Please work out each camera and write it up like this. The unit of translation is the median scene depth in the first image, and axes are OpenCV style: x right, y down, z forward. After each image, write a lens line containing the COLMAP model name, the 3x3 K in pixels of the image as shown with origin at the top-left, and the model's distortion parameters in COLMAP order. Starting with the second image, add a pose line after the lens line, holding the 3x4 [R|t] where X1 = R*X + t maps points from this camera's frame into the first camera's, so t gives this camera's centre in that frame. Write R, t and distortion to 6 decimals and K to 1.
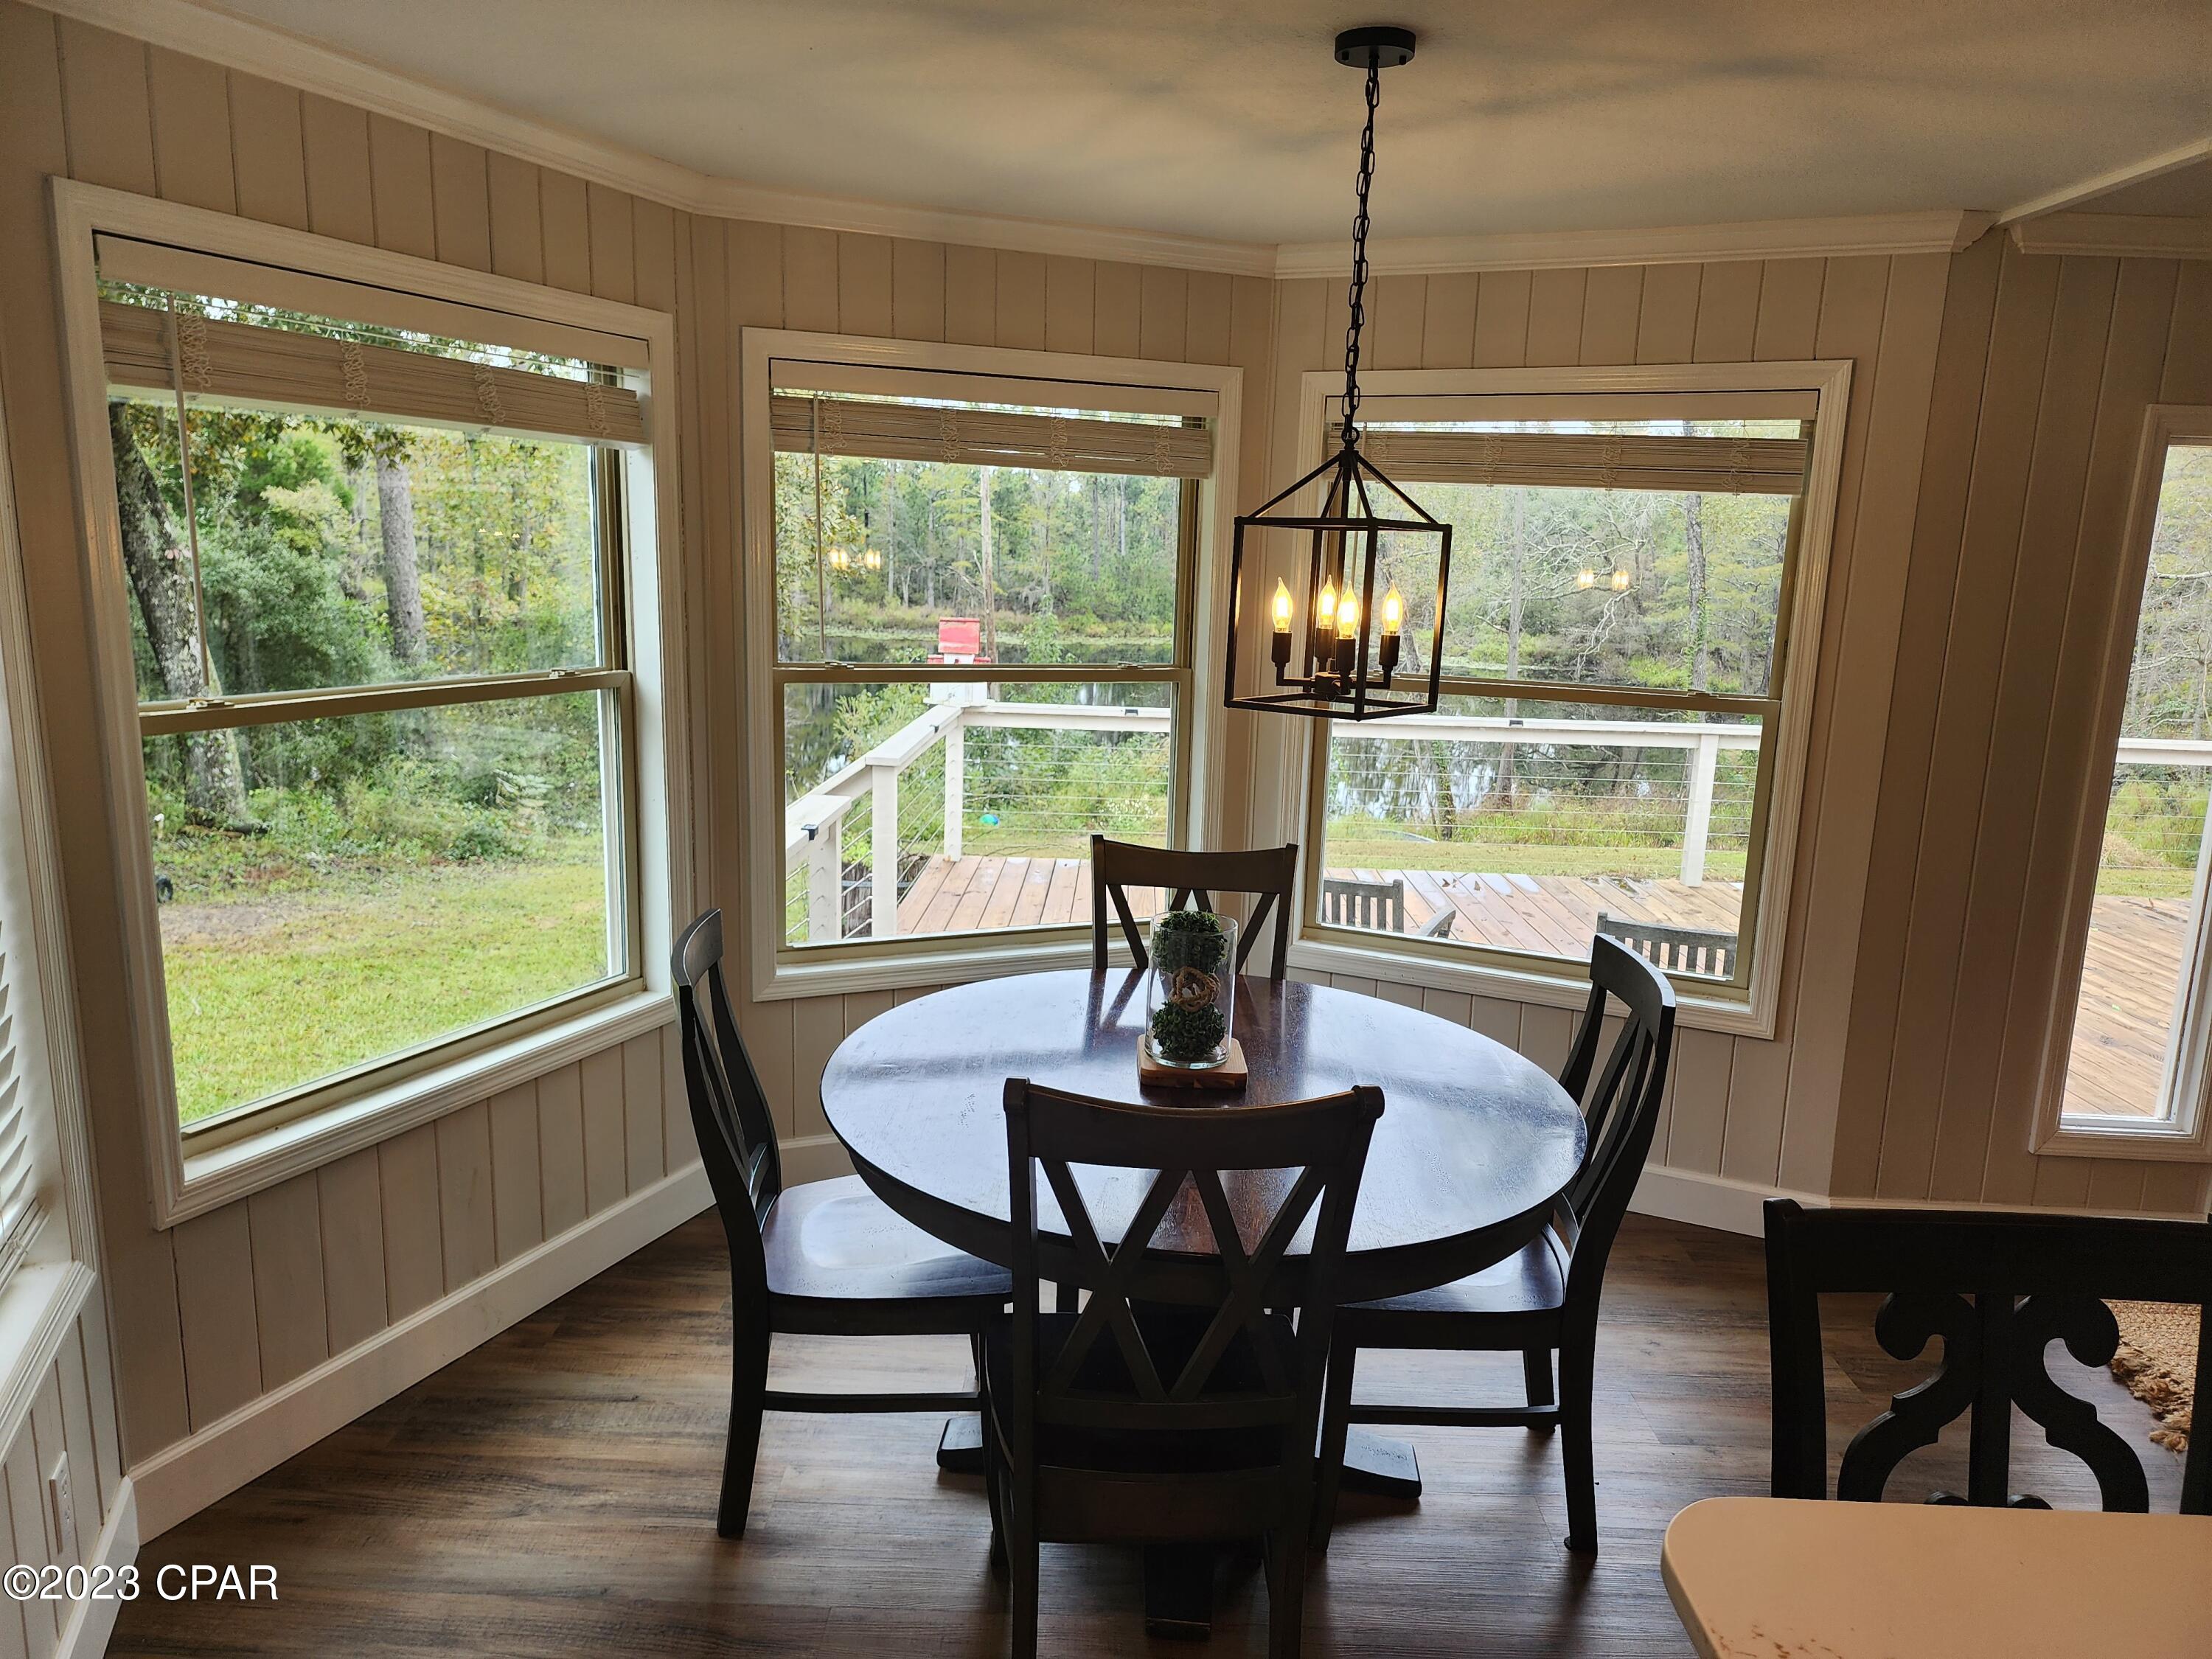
lens RADIAL K [[1473.5, 0, 1127.7], [0, 1473.5, 821.0], [0, 0, 1]] dist [0.072638, -0.052464]
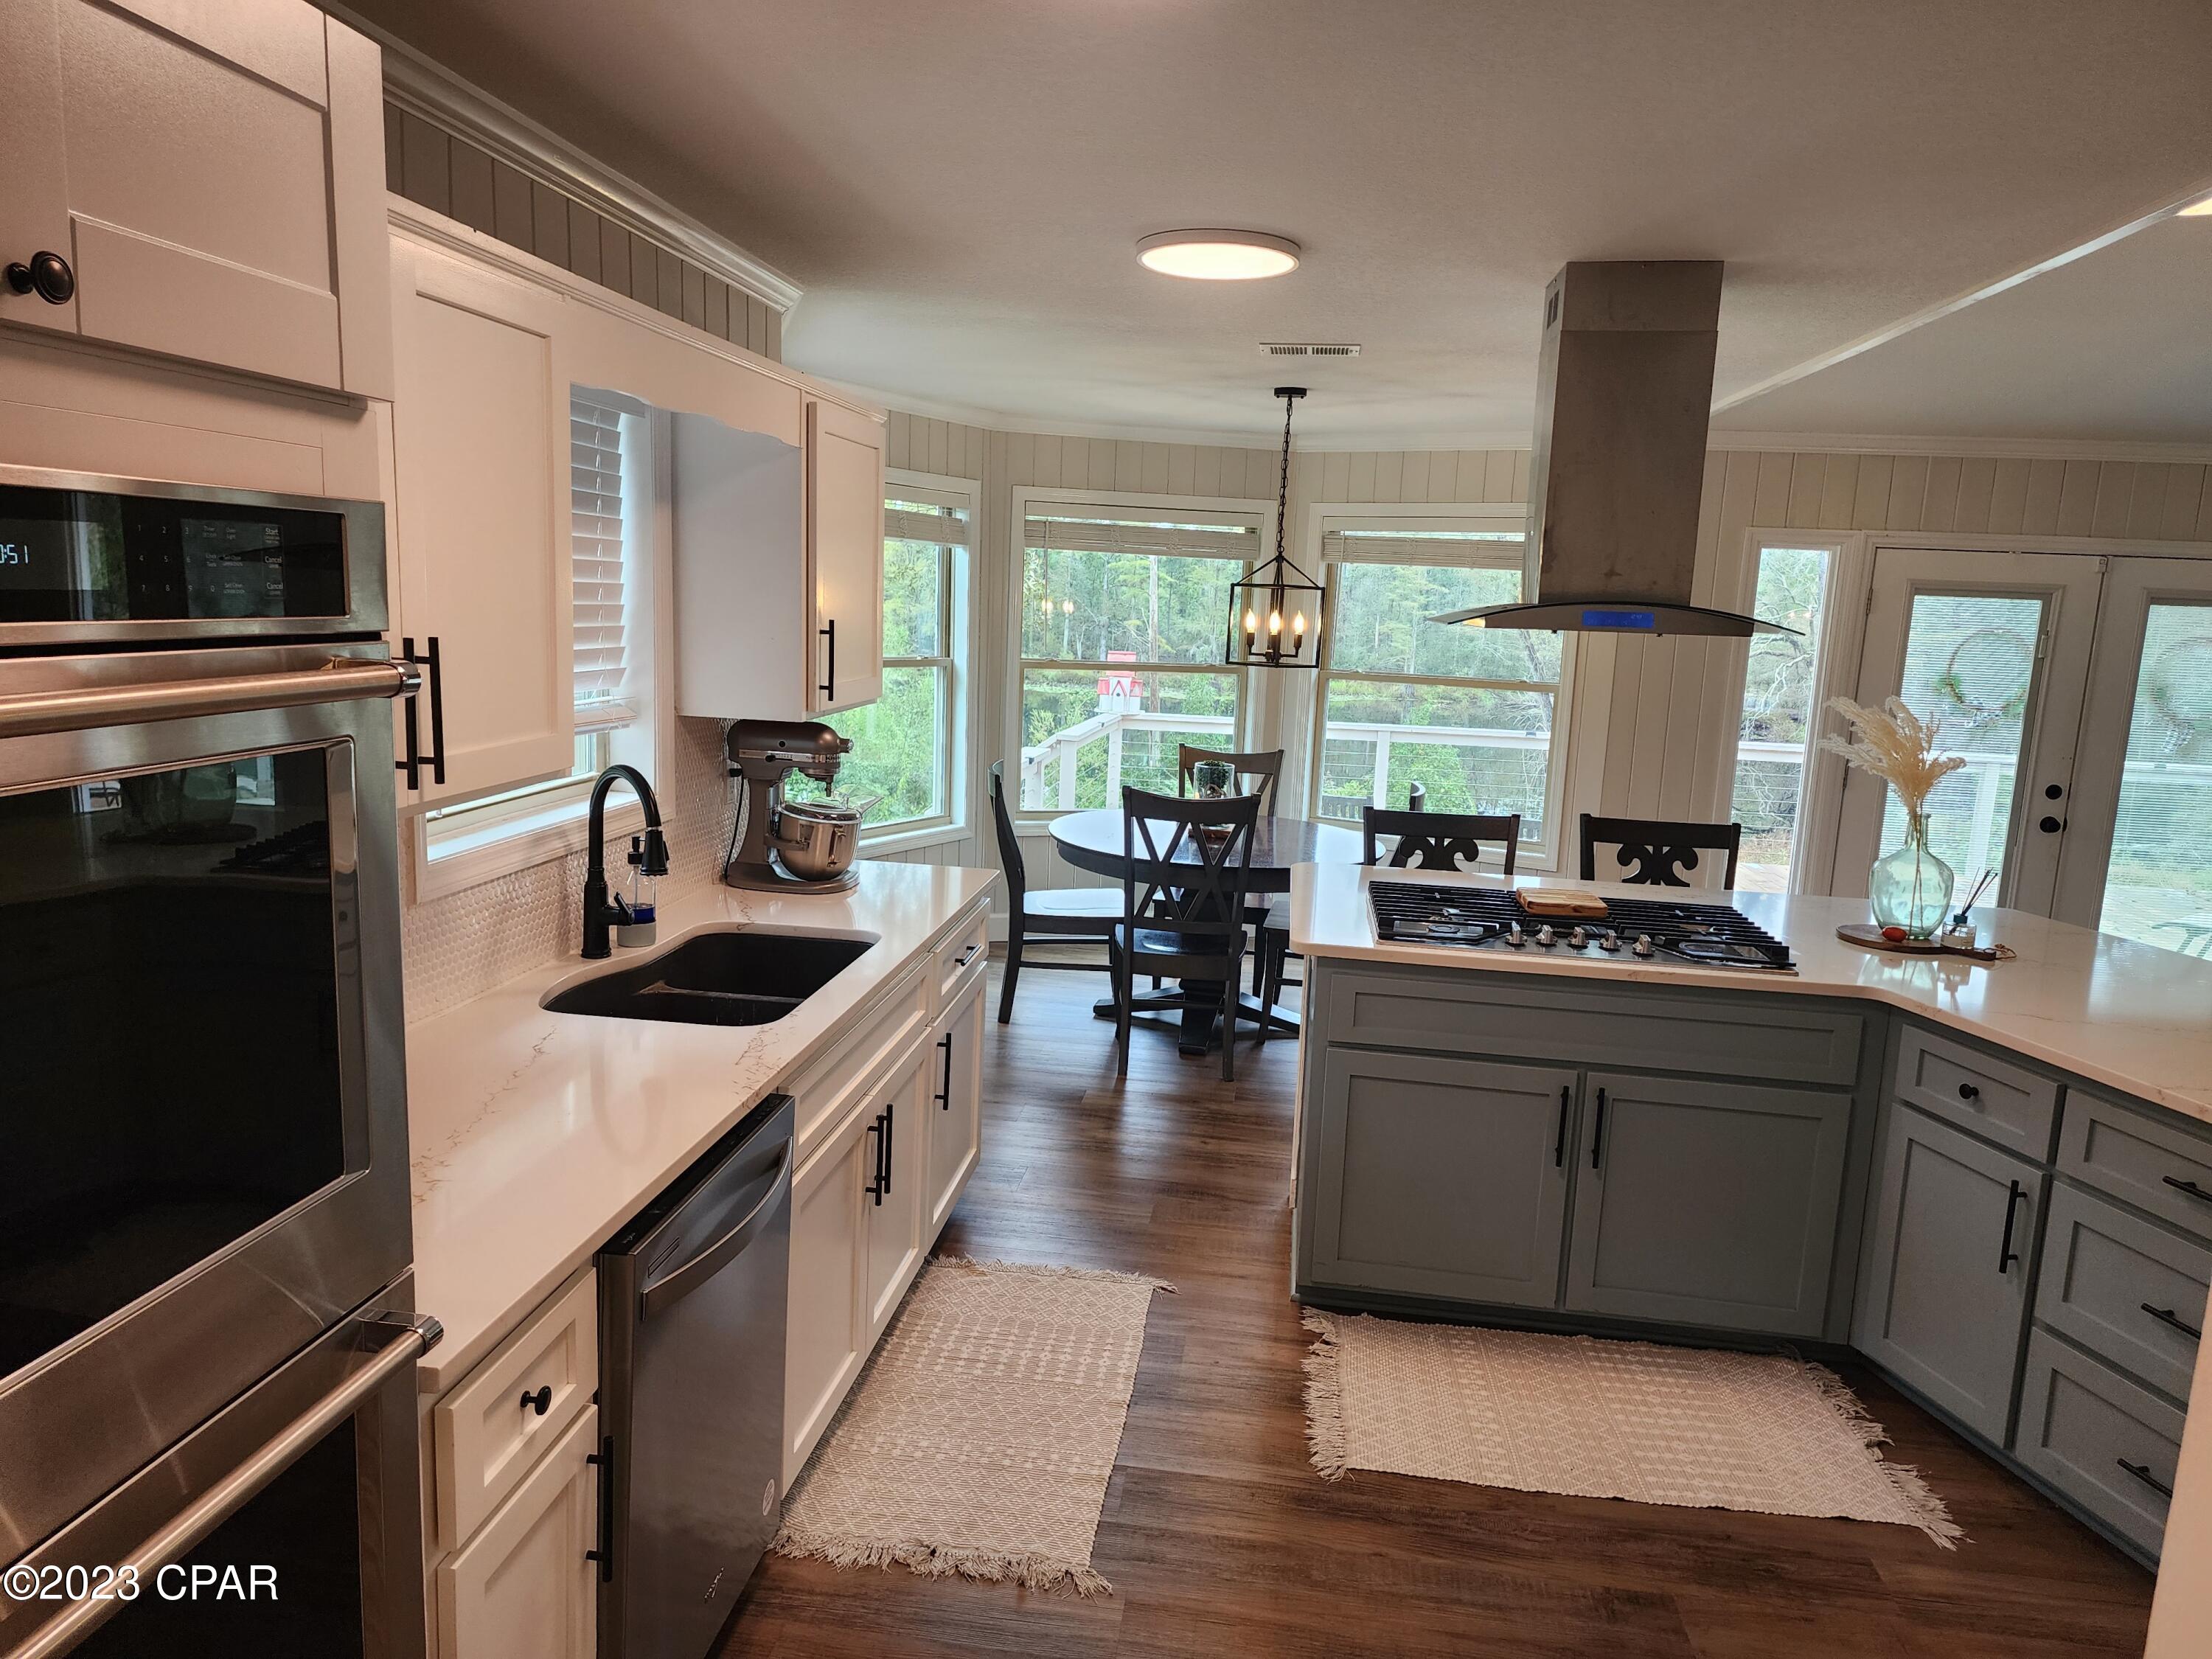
lens RADIAL K [[1473.5, 0, 1101.1], [0, 1473.5, 834.8], [0, 0, 1]] dist [0.072638, -0.052464]
pose [[0.991166, 0.030614, -0.129045, 0.127340], [-0.034550, 0.999000, -0.028371, 0.186653], [0.128047, 0.032579, 0.991233, -0.936744]]
